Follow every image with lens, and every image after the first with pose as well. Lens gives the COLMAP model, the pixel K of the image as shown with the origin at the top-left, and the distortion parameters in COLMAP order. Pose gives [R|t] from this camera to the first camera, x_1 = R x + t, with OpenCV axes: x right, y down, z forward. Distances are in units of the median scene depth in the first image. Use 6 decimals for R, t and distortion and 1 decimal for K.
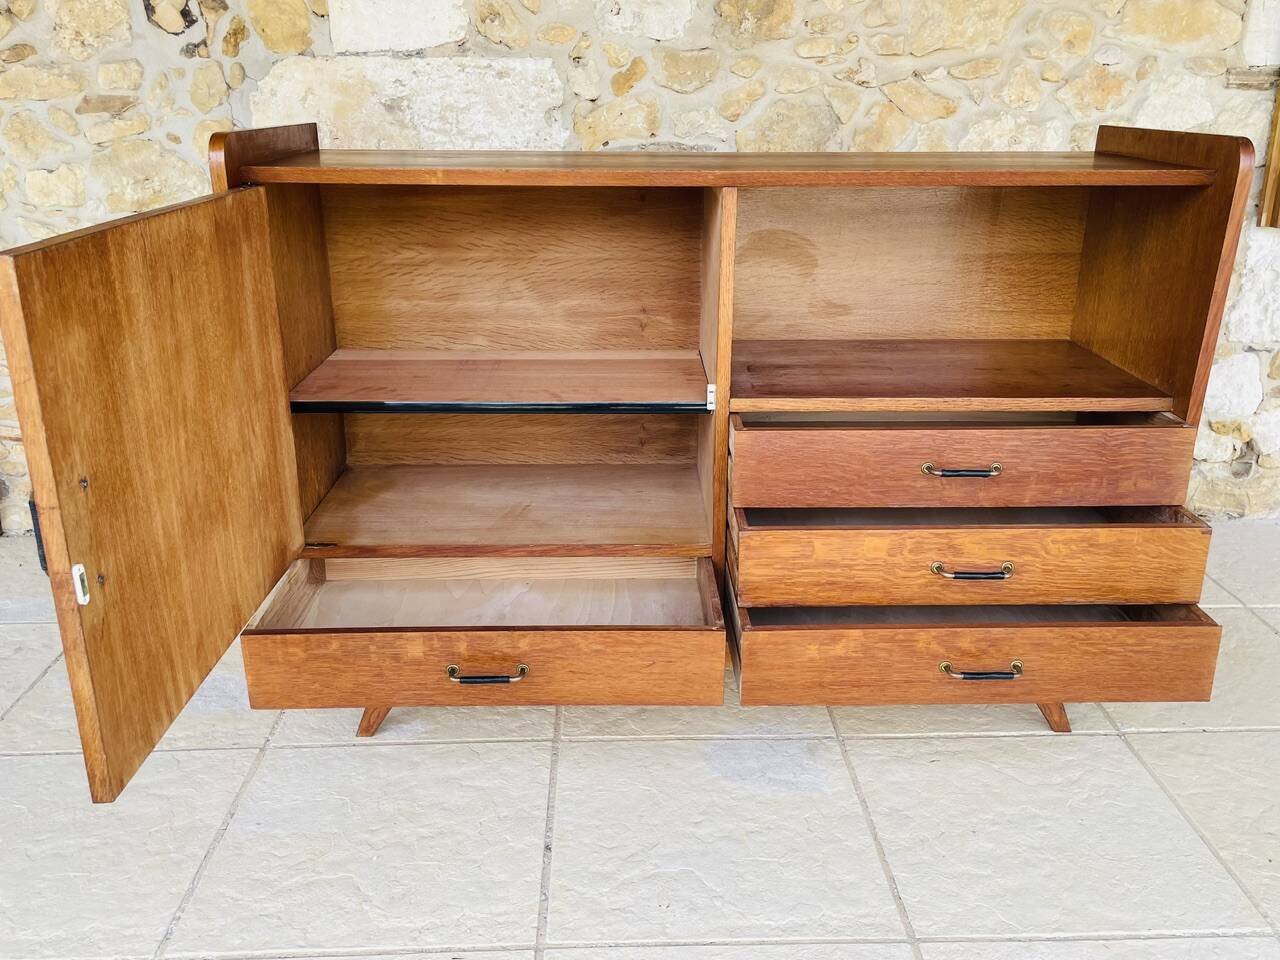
lens RADIAL K [[1122.0, 0, 647.9], [0, 1122.0, 490.4], [0, 0, 1]] dist [0.079394, -0.106119]
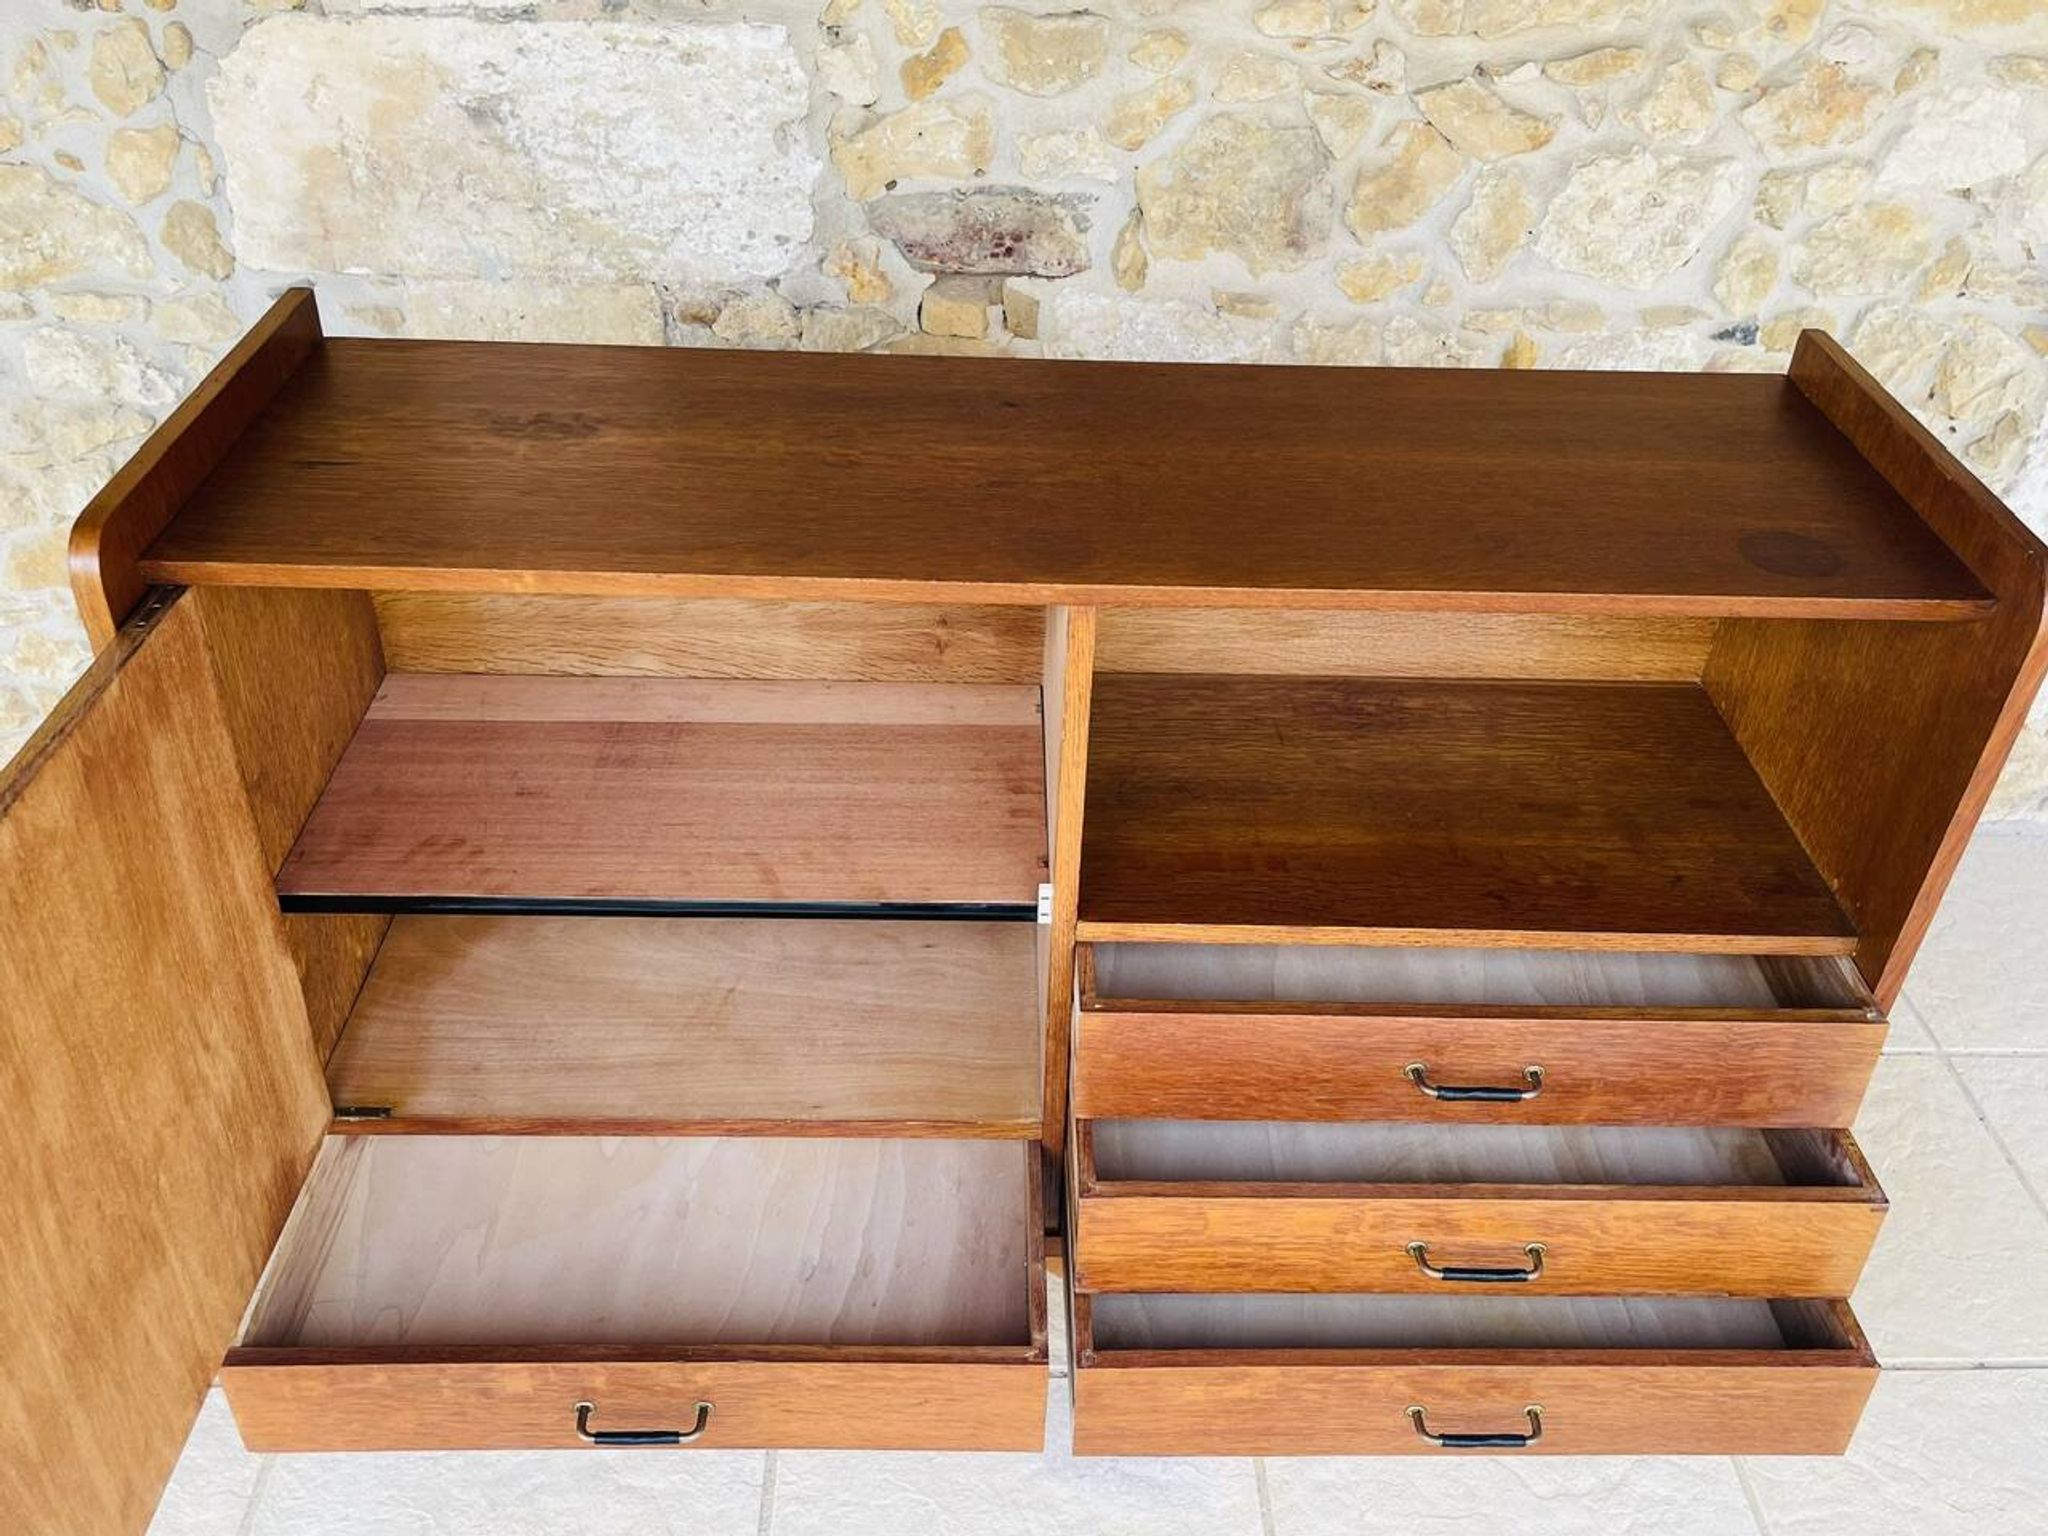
lens RADIAL K [[1793.2, 0, 1042.5], [0, 1793.2, 786.4], [0, 0, 1]] dist [0.084102, -0.113873]
pose [[0.999500, 0.025399, 0.018831, 0.025990], [-0.029405, 0.965601, 0.258360, -0.263841], [-0.011621, -0.258784, 0.965865, 0.105410]]
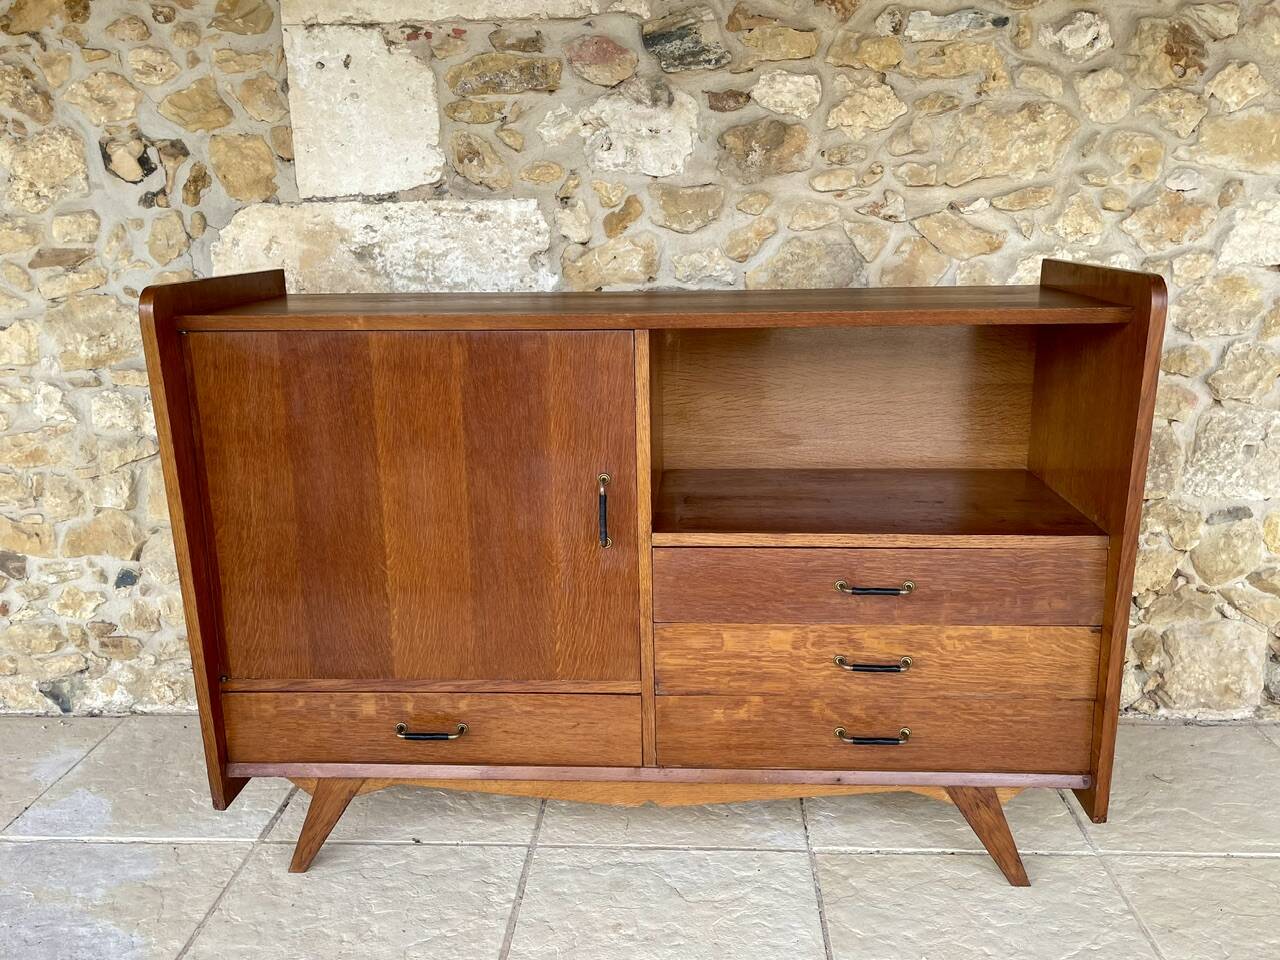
lens RADIAL K [[1083.1, 0, 643.0], [0, 1083.1, 475.0], [0, 0, 1]] dist [0.090033, -0.122039]
pose [[0.995864, -0.000088, -0.090852, 0.078056], [-0.009146, 0.994823, -0.101214, -0.076386], [0.090391, 0.101626, 0.990708, 0.172118]]
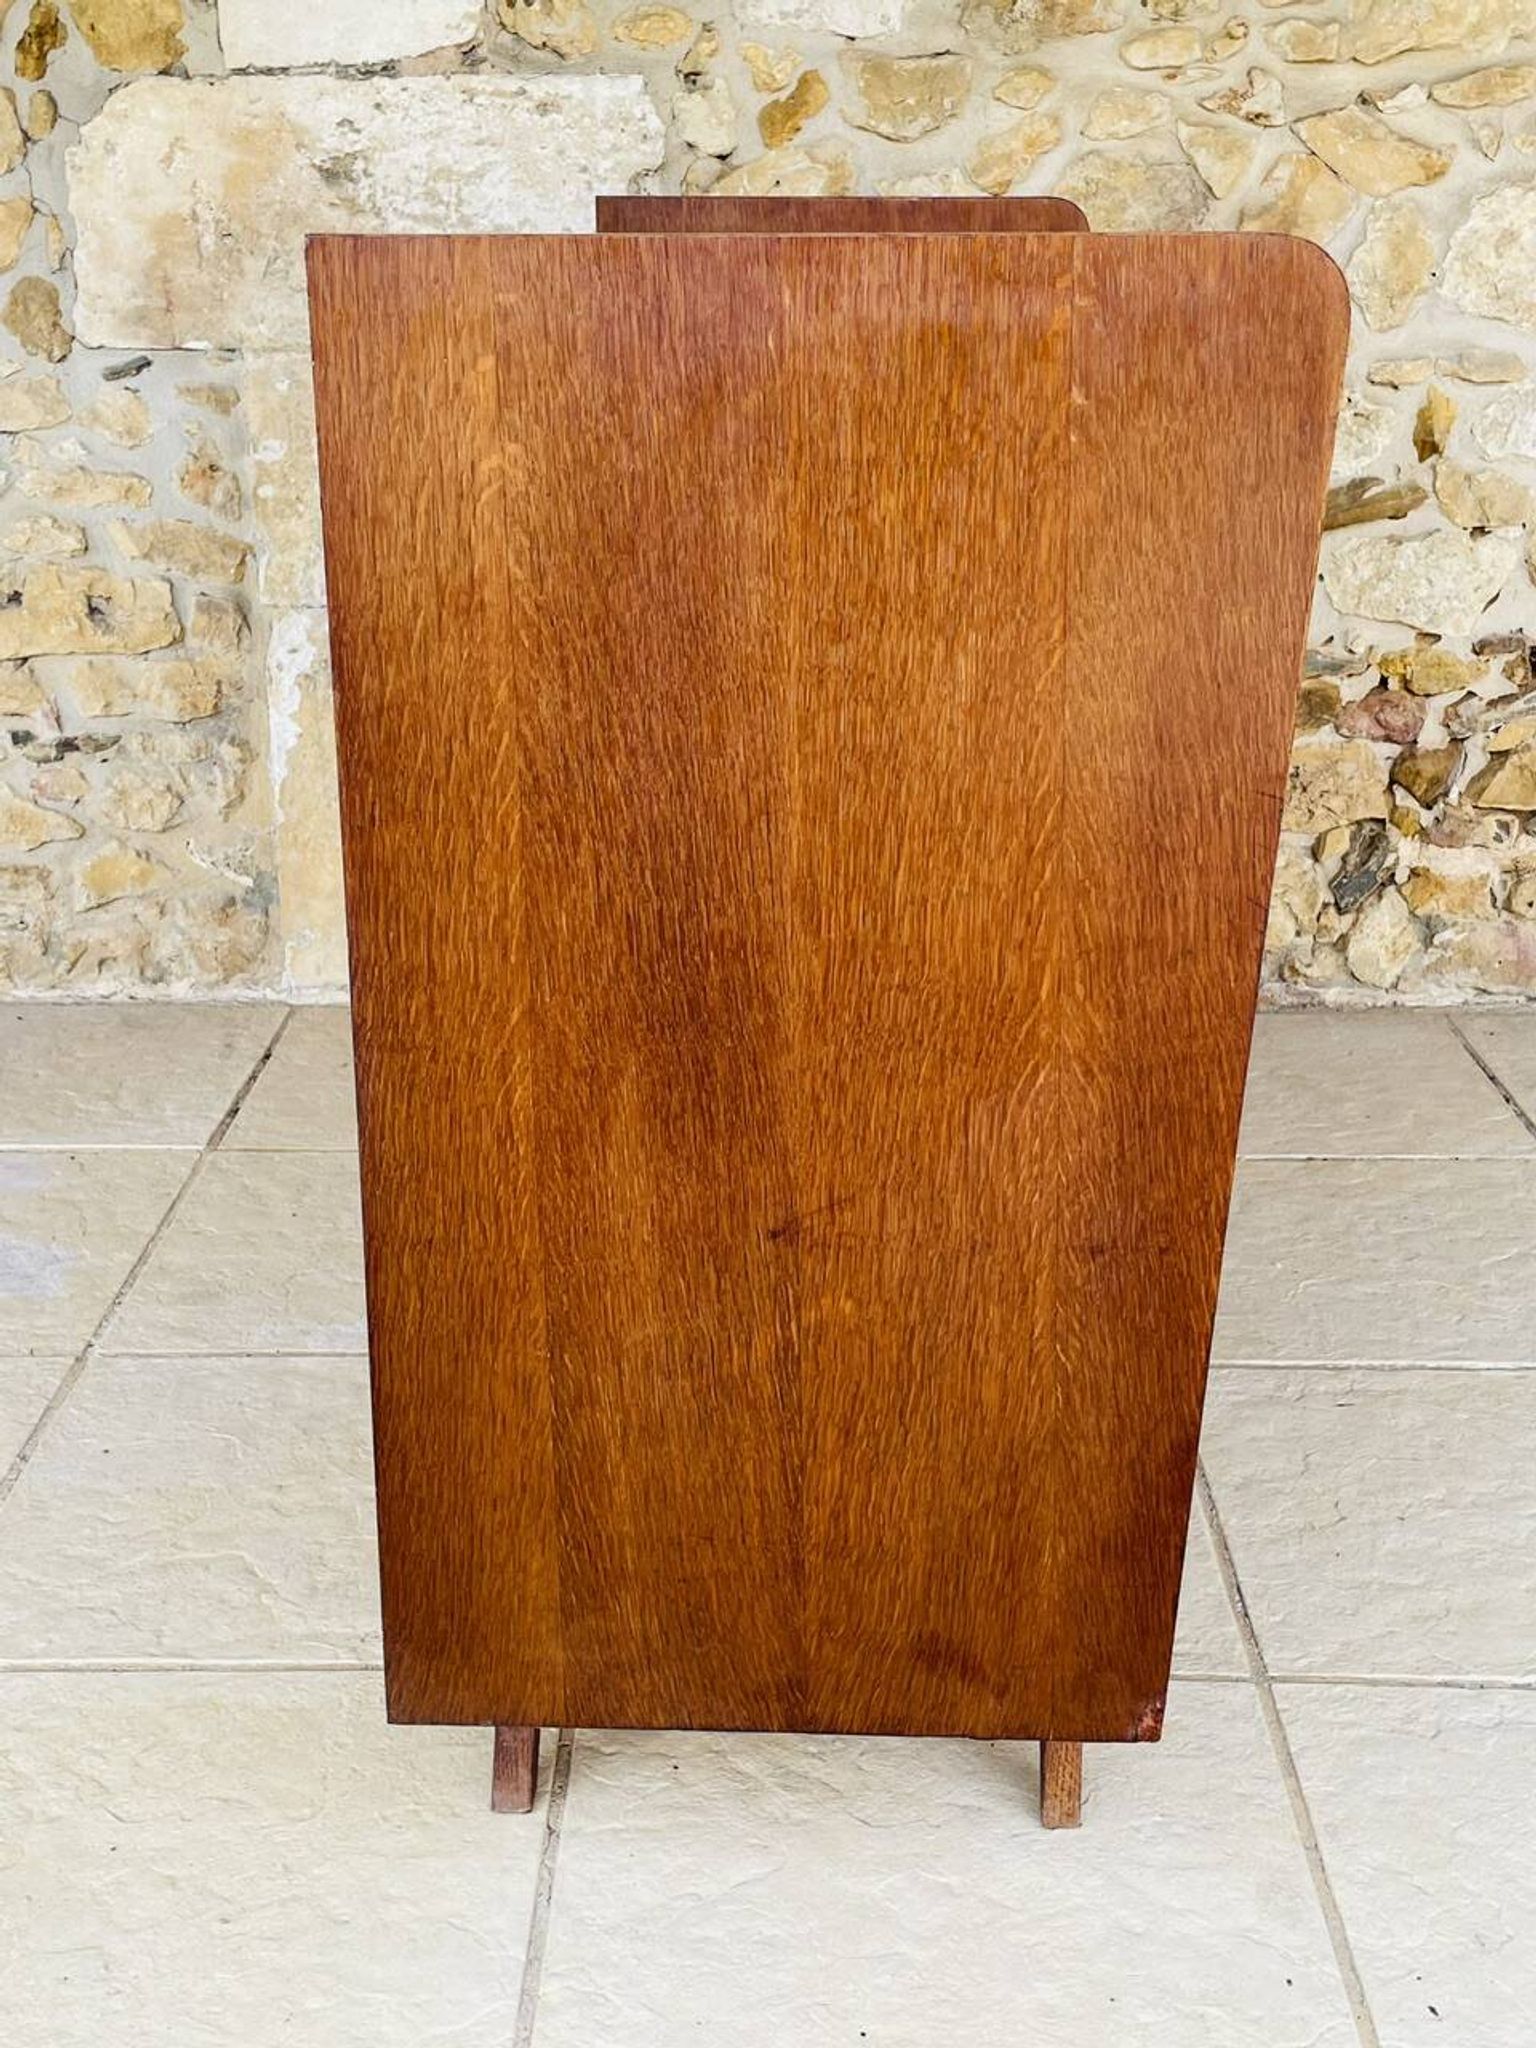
lens RADIAL K [[2452.0, 0, 735.3], [0, 2452.0, 1040.7], [0, 0, 1]] dist [0.071809, -0.100088]
pose [[0.998166, 0.012776, -0.059174, 0.028872], [-0.012900, 0.999915, -0.001707, 0.057436], [0.059147, 0.002468, 0.998246, -0.115095]]
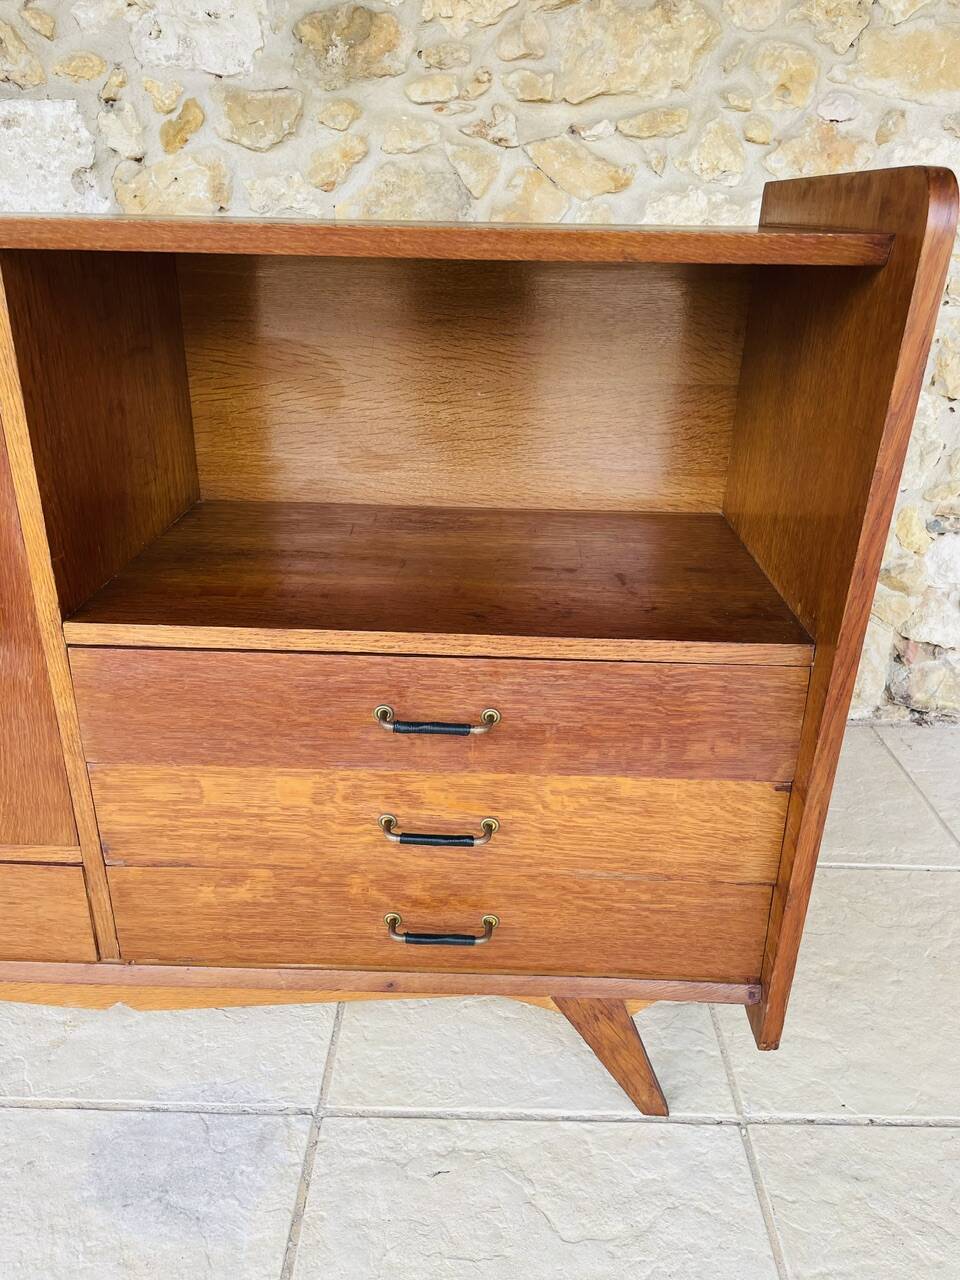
lens RADIAL K [[974.6, 0, 479.9], [0, 974.6, 647.1], [0, 0, 1]] dist [0.081599, -0.112076]
pose [[0.998570, 0.031672, -0.043074, 0.219228], [-0.028558, 0.997062, 0.071078, -0.078088], [0.045199, -0.069746, 0.996540, 0.343060]]
